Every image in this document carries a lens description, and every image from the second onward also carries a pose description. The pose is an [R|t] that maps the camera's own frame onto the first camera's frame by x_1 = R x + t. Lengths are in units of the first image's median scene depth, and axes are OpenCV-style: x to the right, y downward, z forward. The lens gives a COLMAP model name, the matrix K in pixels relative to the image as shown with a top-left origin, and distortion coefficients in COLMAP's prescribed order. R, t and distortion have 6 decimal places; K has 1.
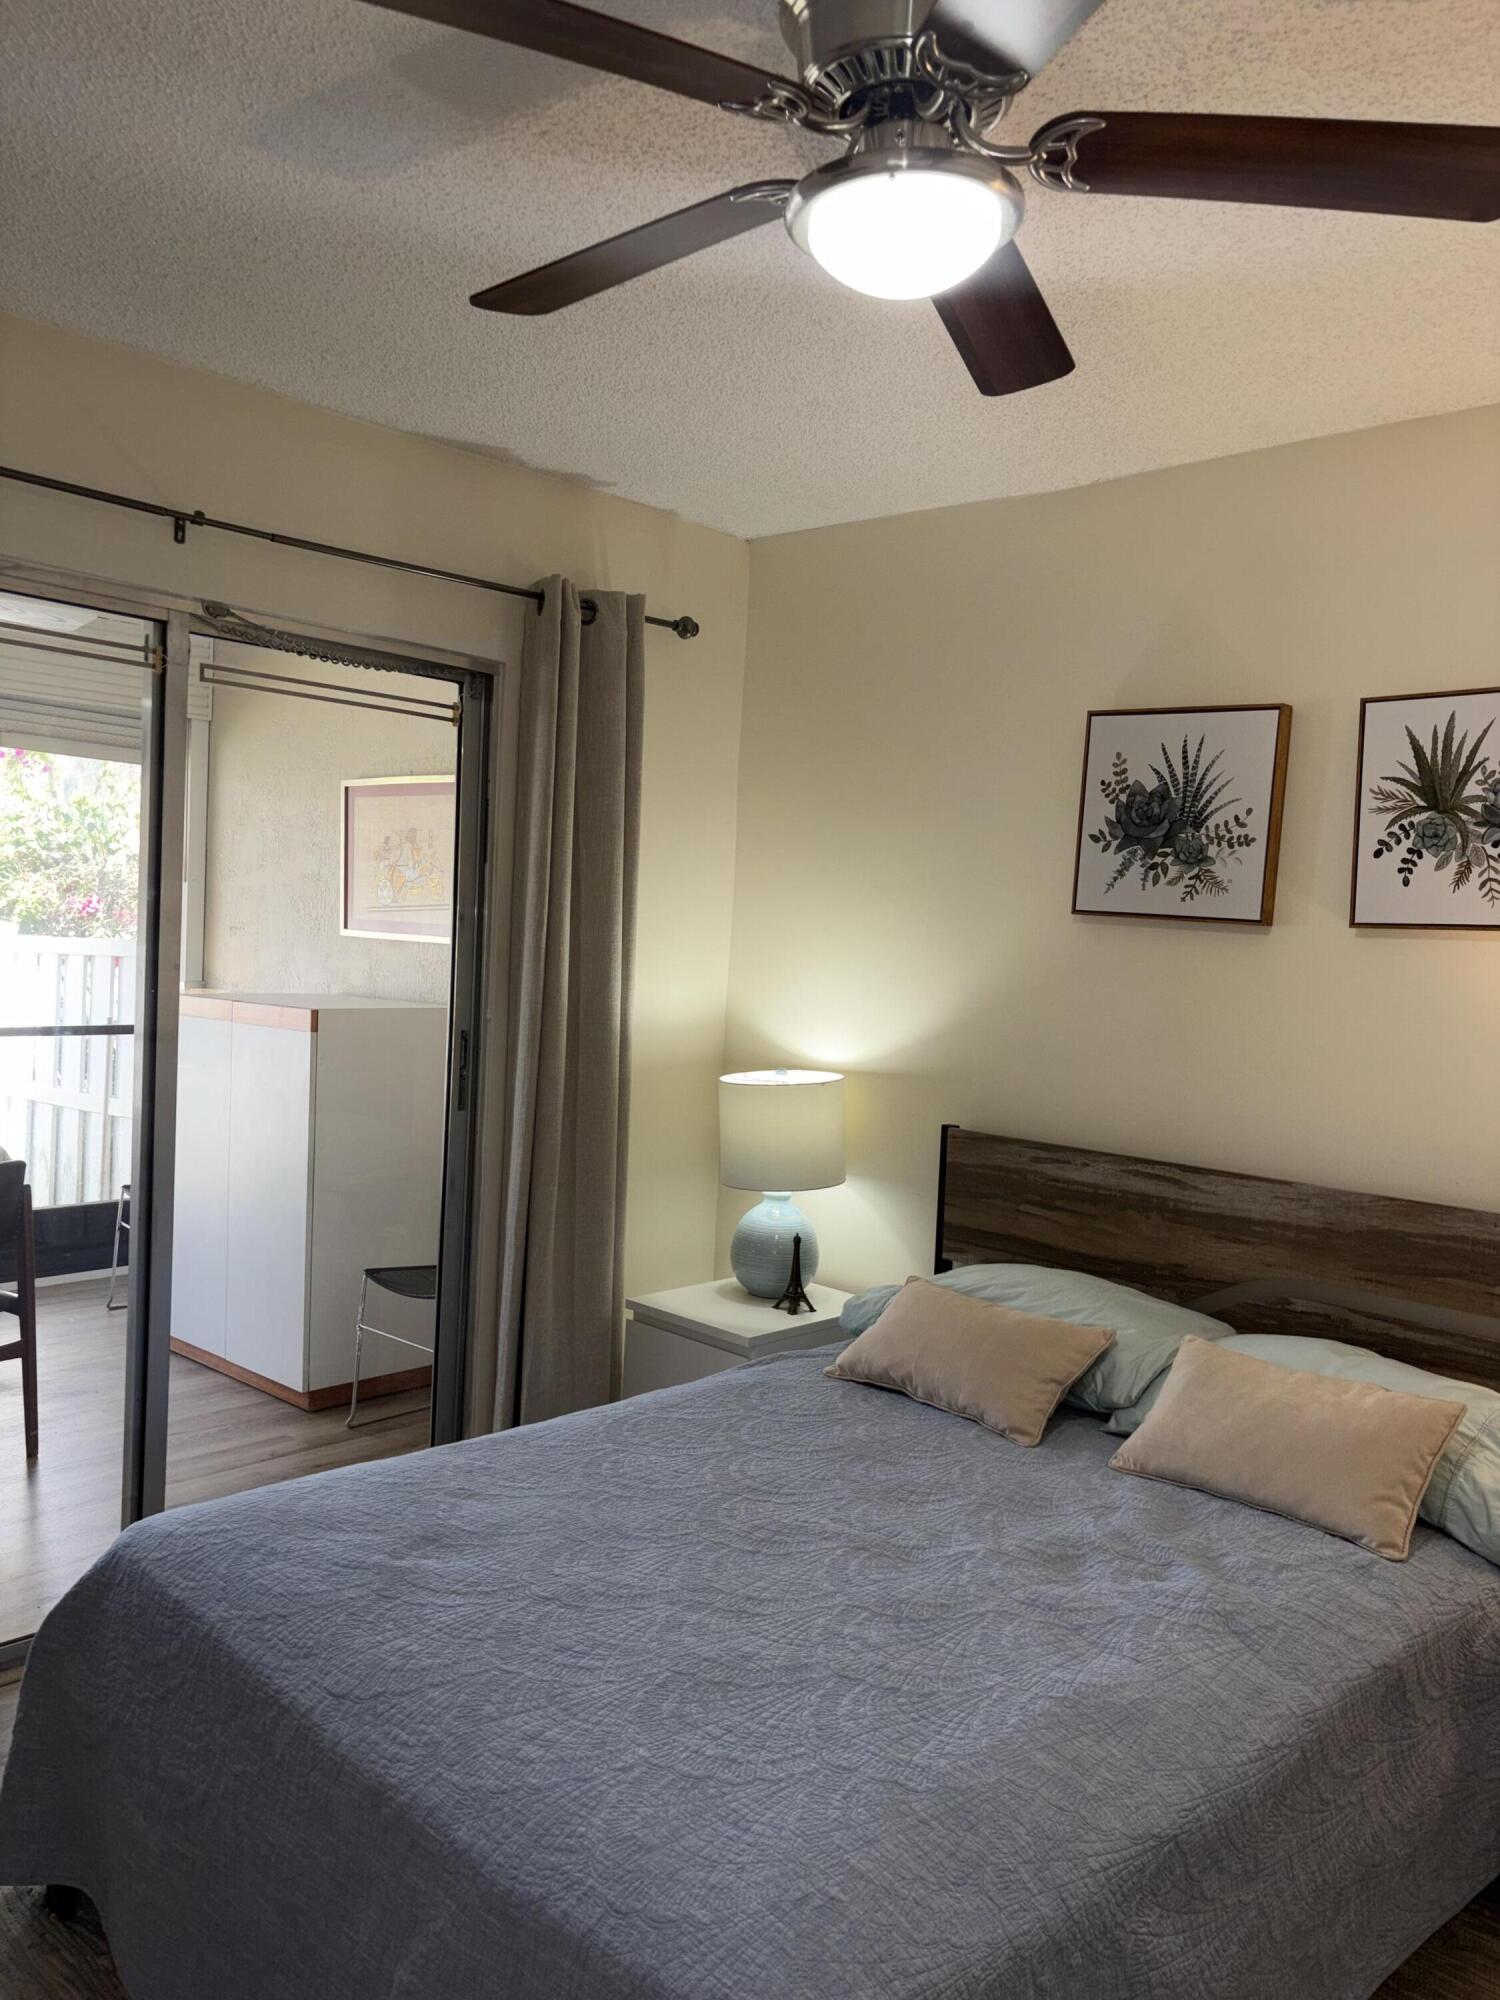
lens RADIAL K [[1518.0, 0, 750.0], [0, 1518.0, 1000.0], [0, 0, 1]] dist [0.006108, -0.007113]
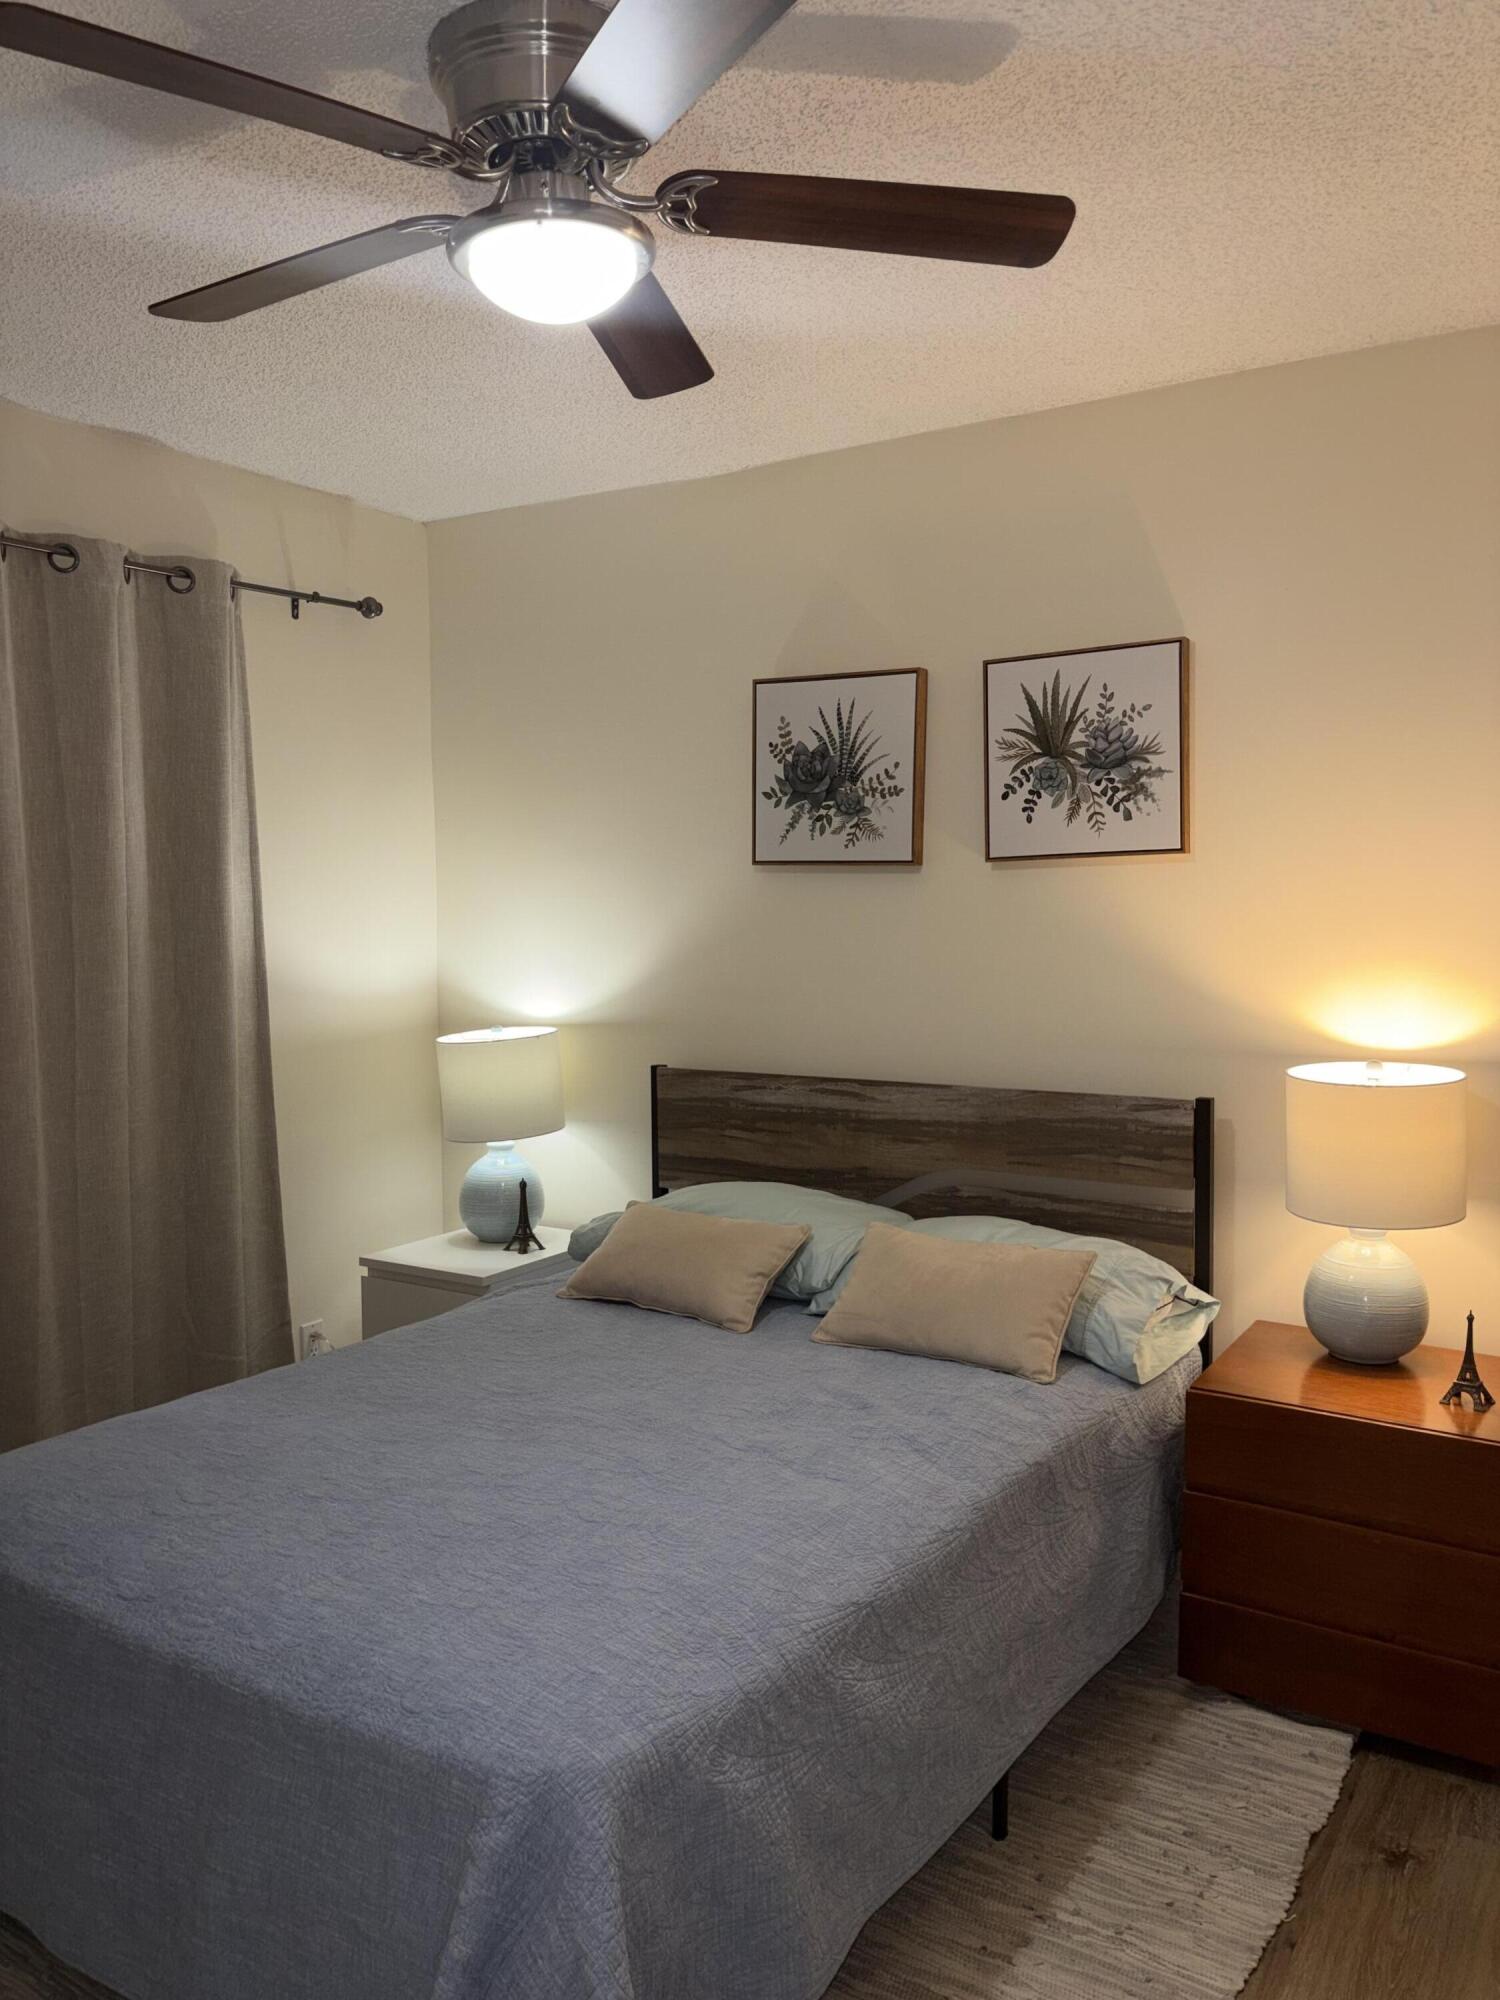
lens RADIAL K [[1546.9, 0, 745.2], [0, 1546.9, 1006.6], [0, 0, 1]] dist [0.104209, -0.115623]
pose [[0.980055, -0.072255, 0.185127, -0.011369], [0.068573, 0.997301, 0.026222, 0.019811], [-0.186523, -0.013004, 0.982365, -0.133392]]
